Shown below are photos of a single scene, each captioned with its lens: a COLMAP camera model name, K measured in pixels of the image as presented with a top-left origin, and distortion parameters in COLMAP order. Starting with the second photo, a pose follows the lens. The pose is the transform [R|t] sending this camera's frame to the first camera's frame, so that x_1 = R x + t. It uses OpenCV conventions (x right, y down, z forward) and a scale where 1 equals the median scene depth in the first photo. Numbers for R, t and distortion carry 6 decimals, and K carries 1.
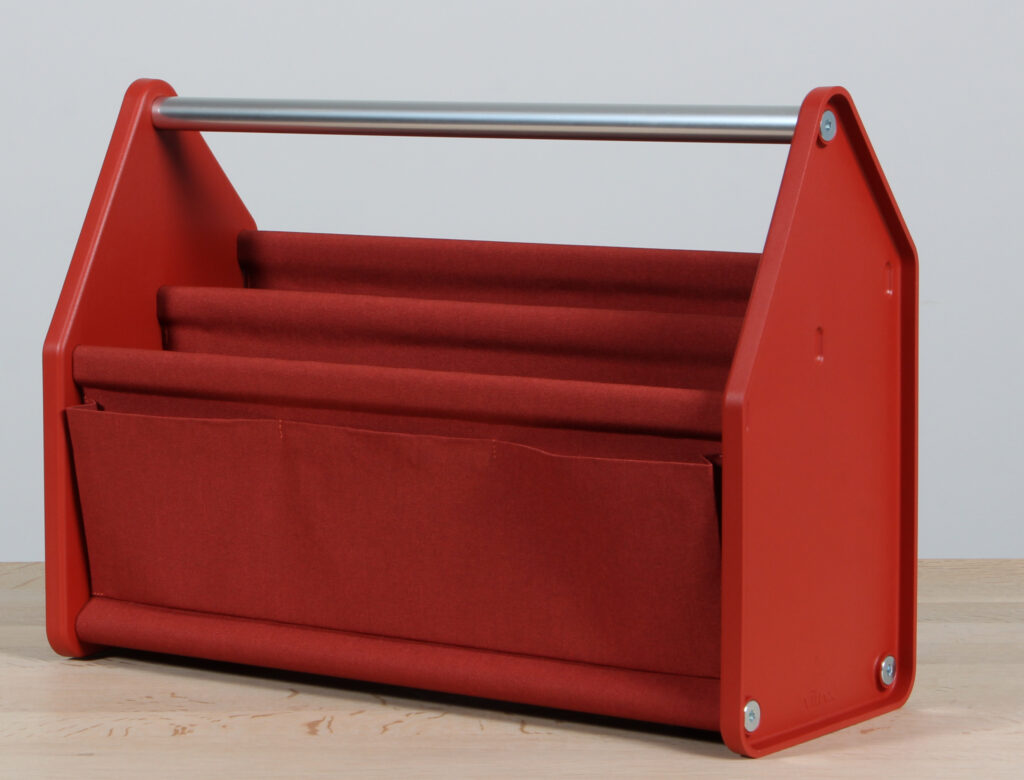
lens RADIAL K [[3334.7, 0, 512.0], [0, 3334.7, 390.0], [0, 0, 1]] dist [0.529127, -0.452689]
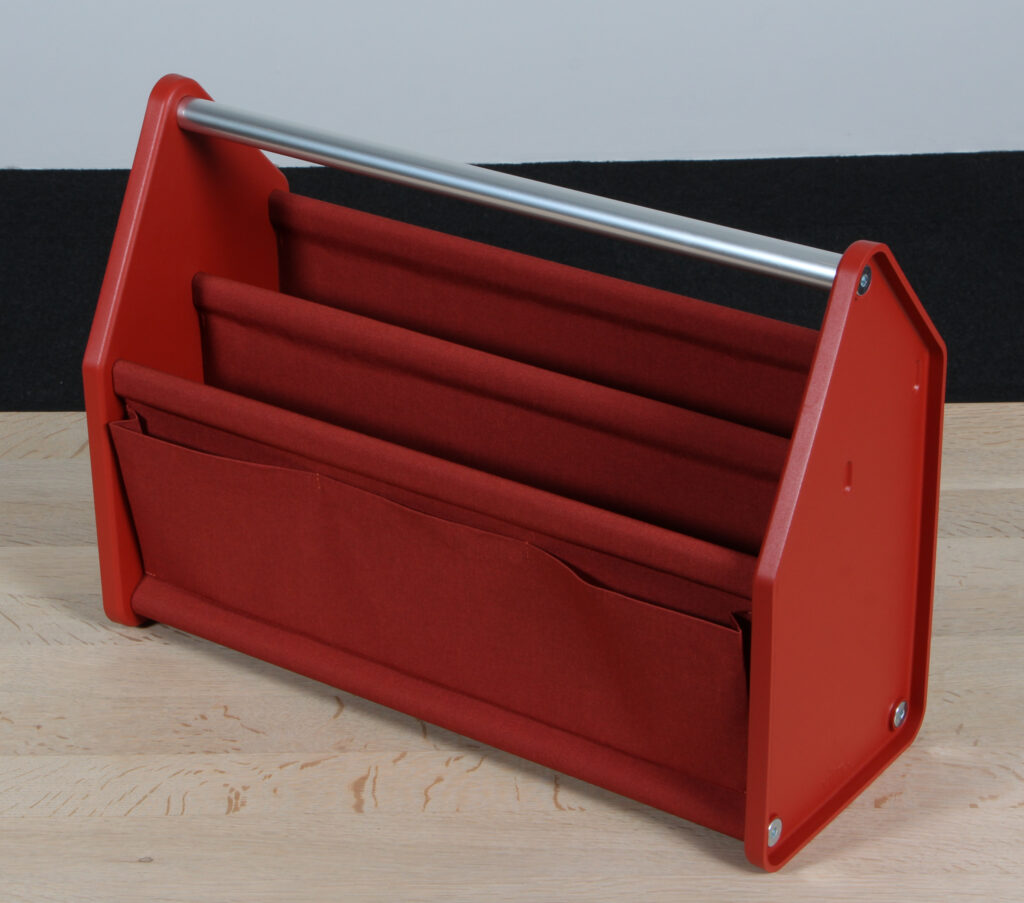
lens RADIAL K [[2835.8, 0, 547.3], [0, 2835.8, 450.0], [0, 0, 1]] dist [0.277840, 0.947449]
pose [[0.999943, -0.008820, 0.006074, -0.004137], [0.006205, 0.939441, 0.342655, -0.306632], [-0.008728, -0.342597, 0.939442, 0.188019]]
